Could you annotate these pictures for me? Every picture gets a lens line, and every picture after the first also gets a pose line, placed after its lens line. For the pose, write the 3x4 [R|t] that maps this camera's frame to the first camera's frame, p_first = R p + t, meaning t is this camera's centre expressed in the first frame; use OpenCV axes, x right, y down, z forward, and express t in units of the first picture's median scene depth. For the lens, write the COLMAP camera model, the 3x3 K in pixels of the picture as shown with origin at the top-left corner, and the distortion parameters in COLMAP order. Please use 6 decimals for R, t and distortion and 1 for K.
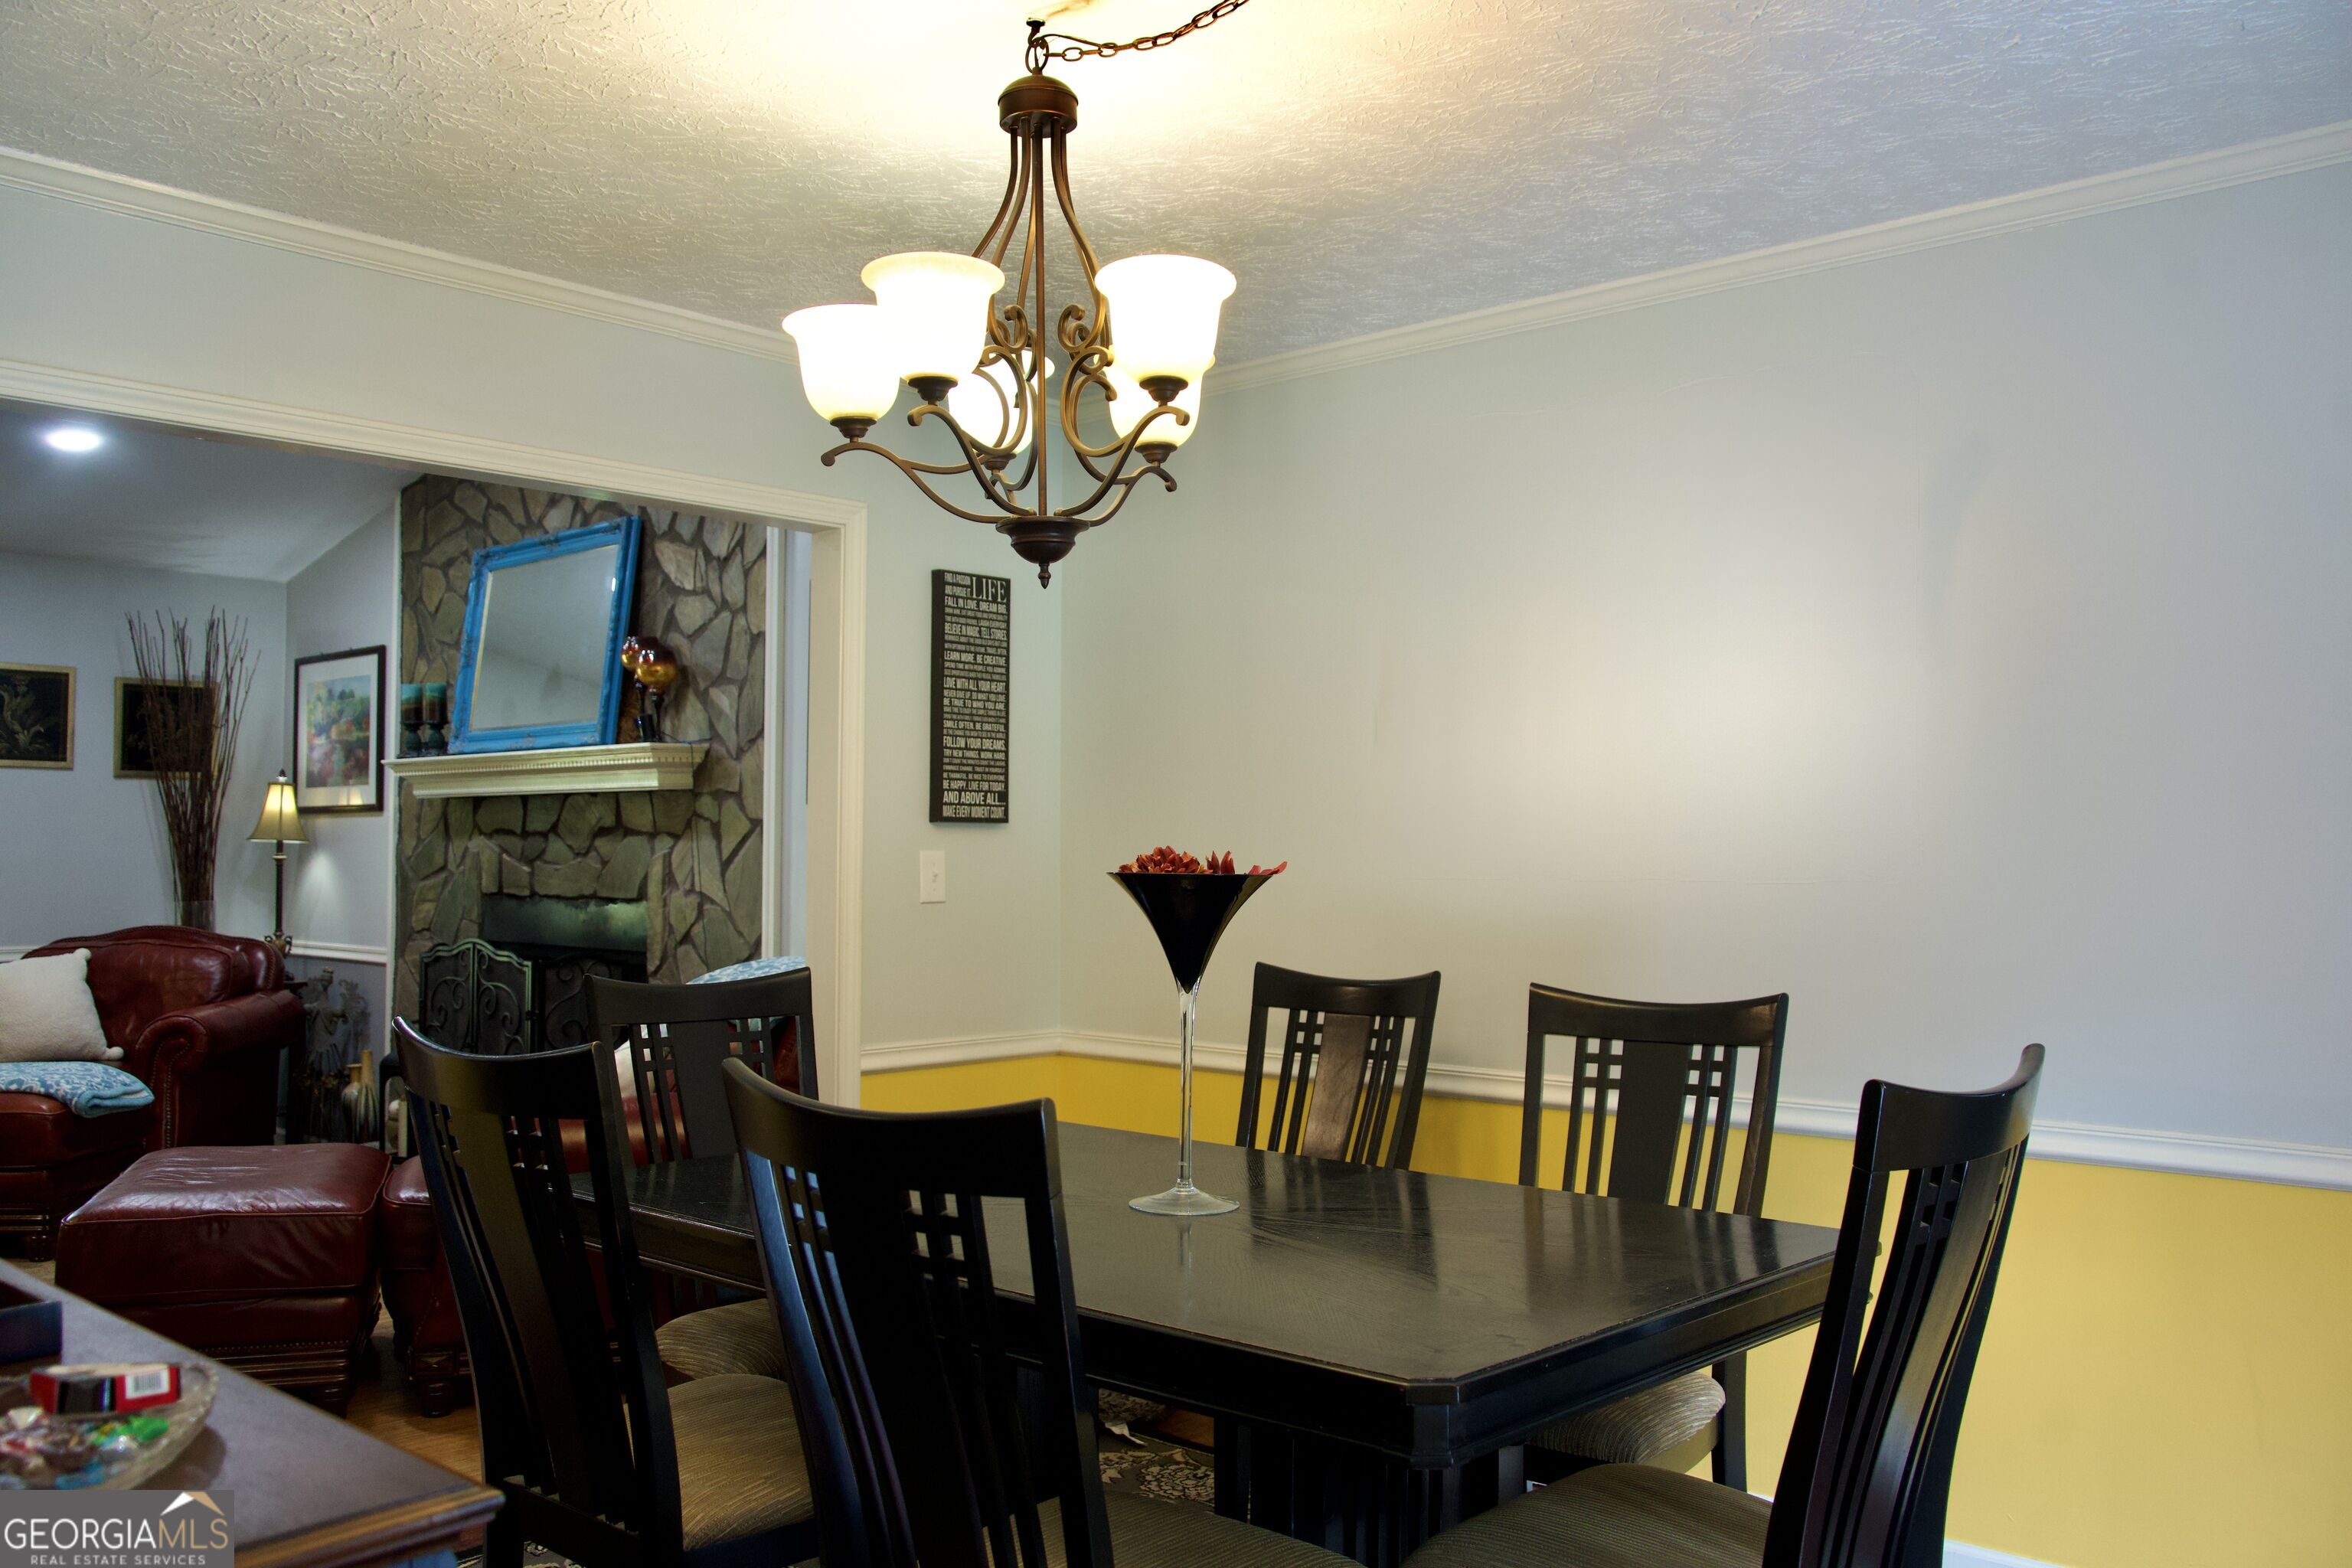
lens RADIAL K [[1887.9, 0, 1171.1], [0, 1887.9, 796.8], [0, 0, 1]] dist [-0.078667, 0.076039]
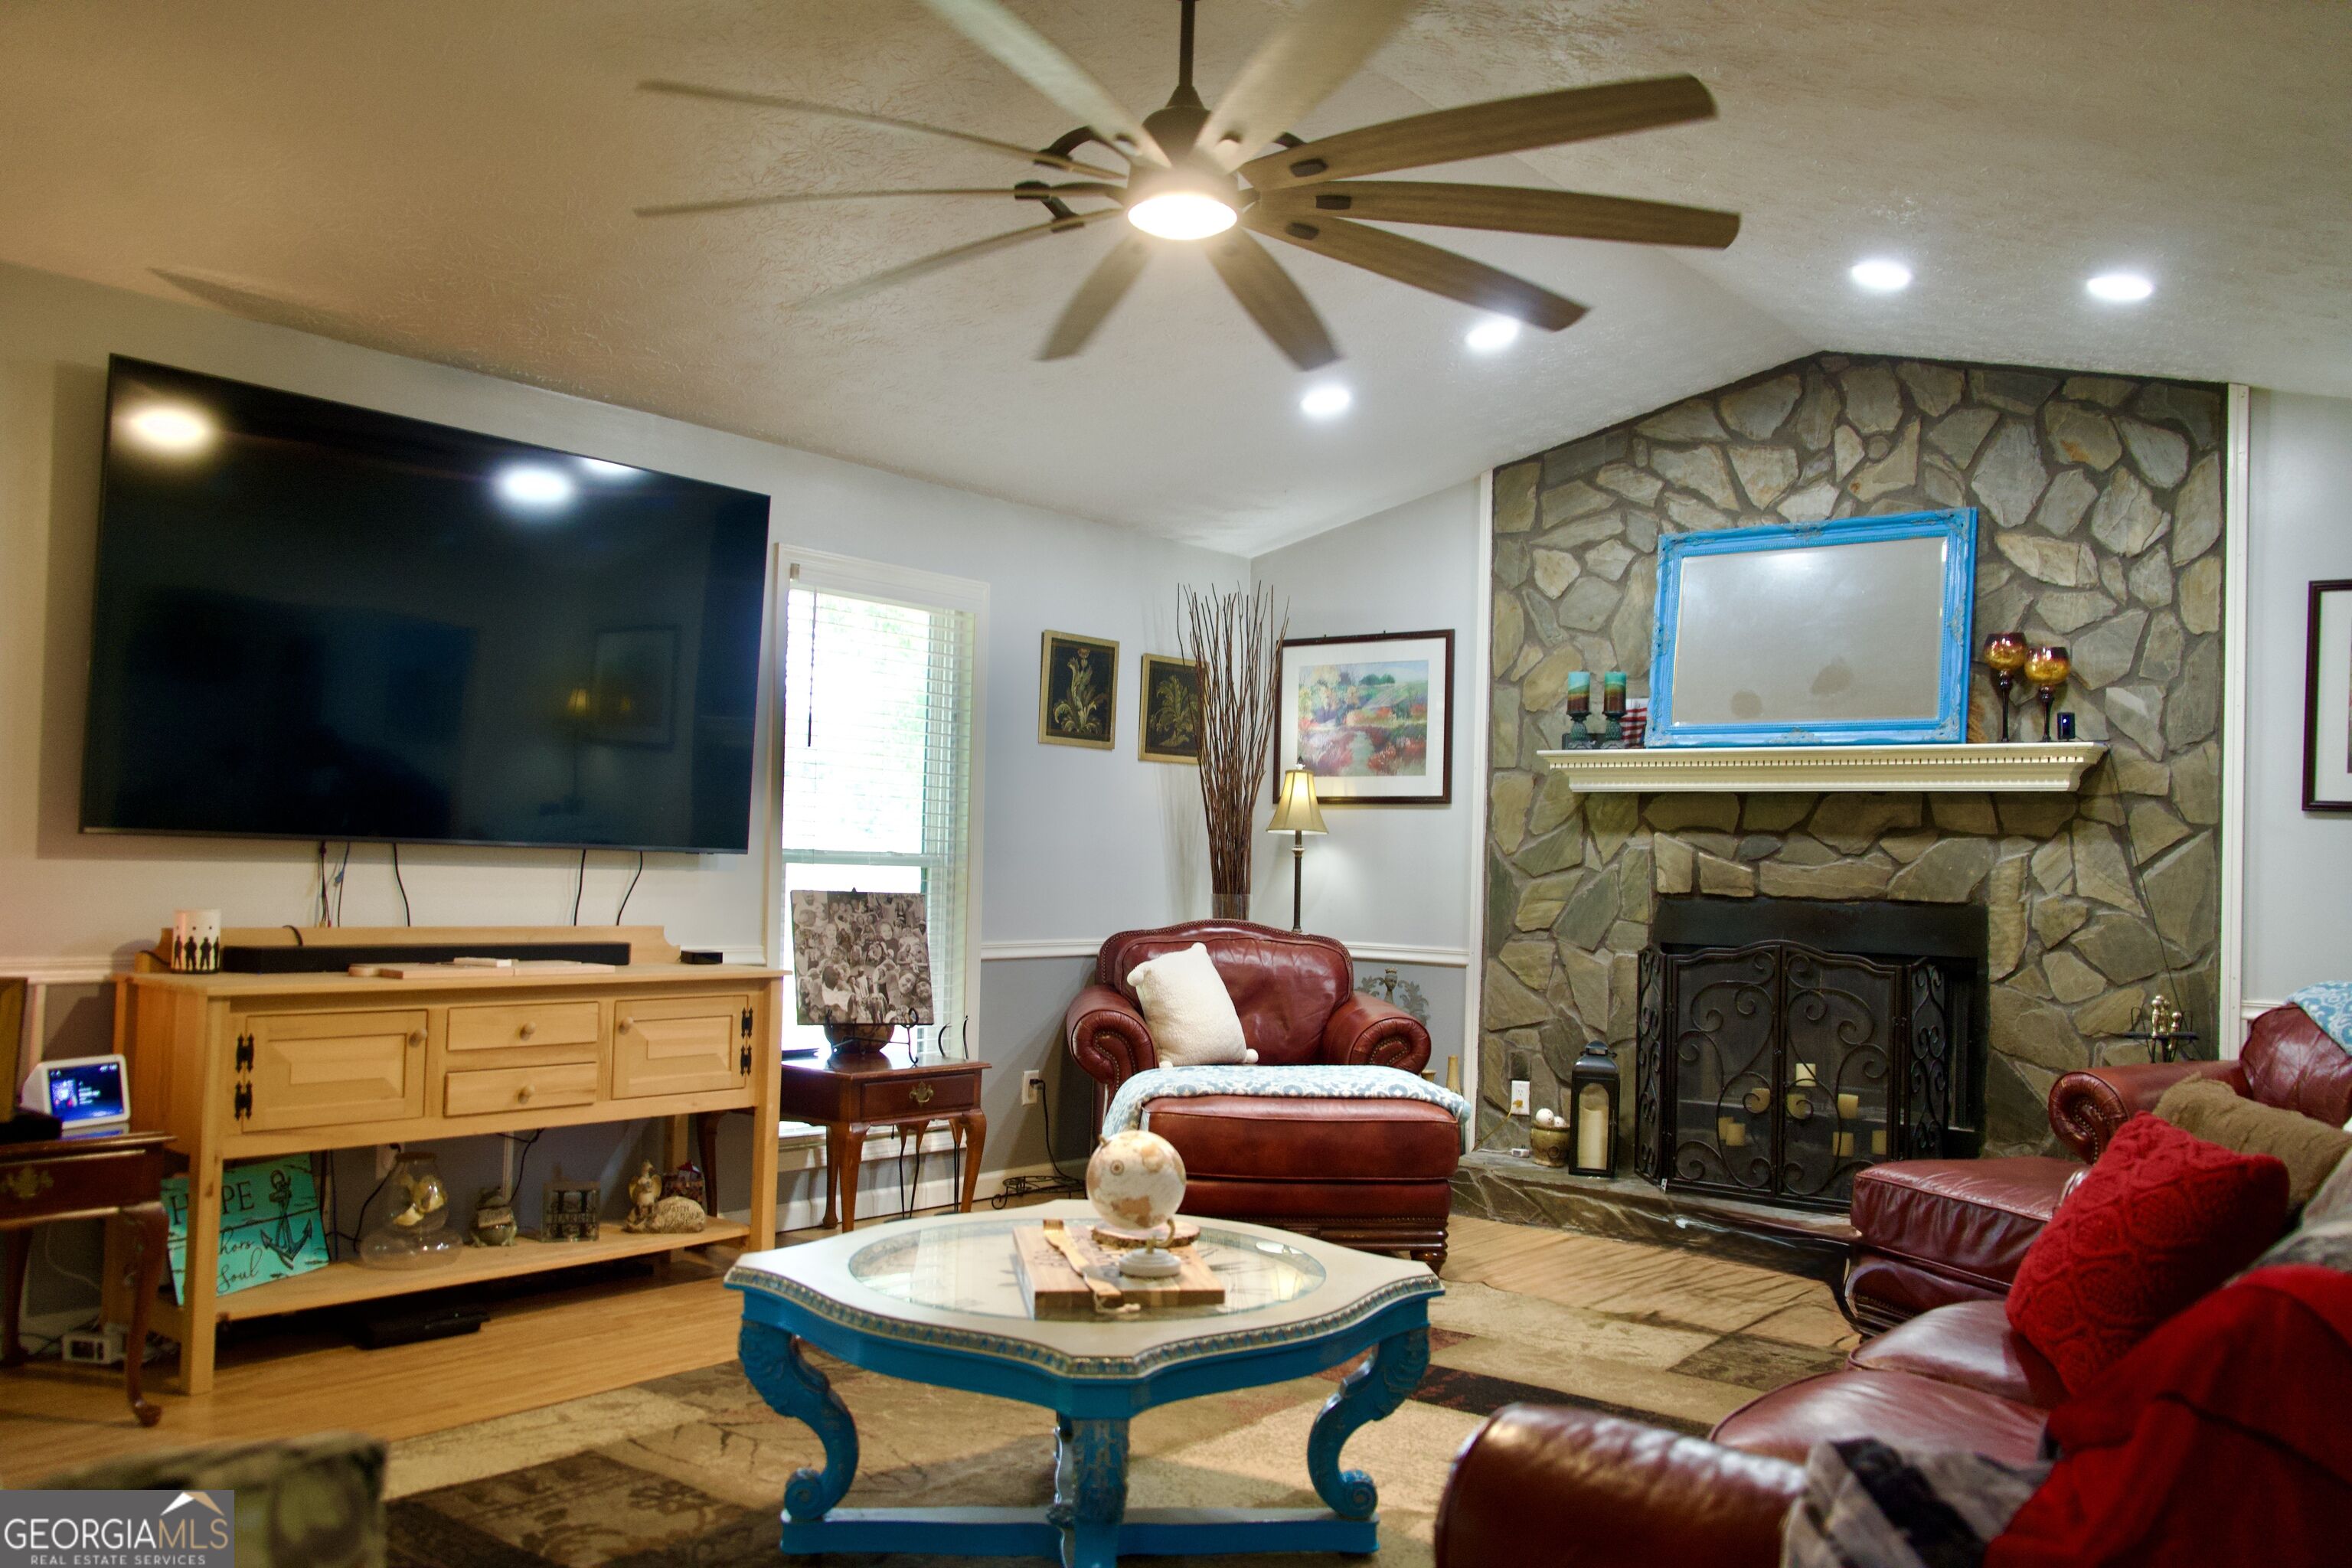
lens RADIAL K [[1887.9, 0, 1171.1], [0, 1887.9, 796.8], [0, 0, 1]] dist [-0.078667, 0.076039]
pose [[0.998624, 0.026074, 0.045504, -0.727800], [-0.025886, 0.999654, -0.004724, 0.014791], [-0.045611, 0.003540, 0.998953, 0.058178]]
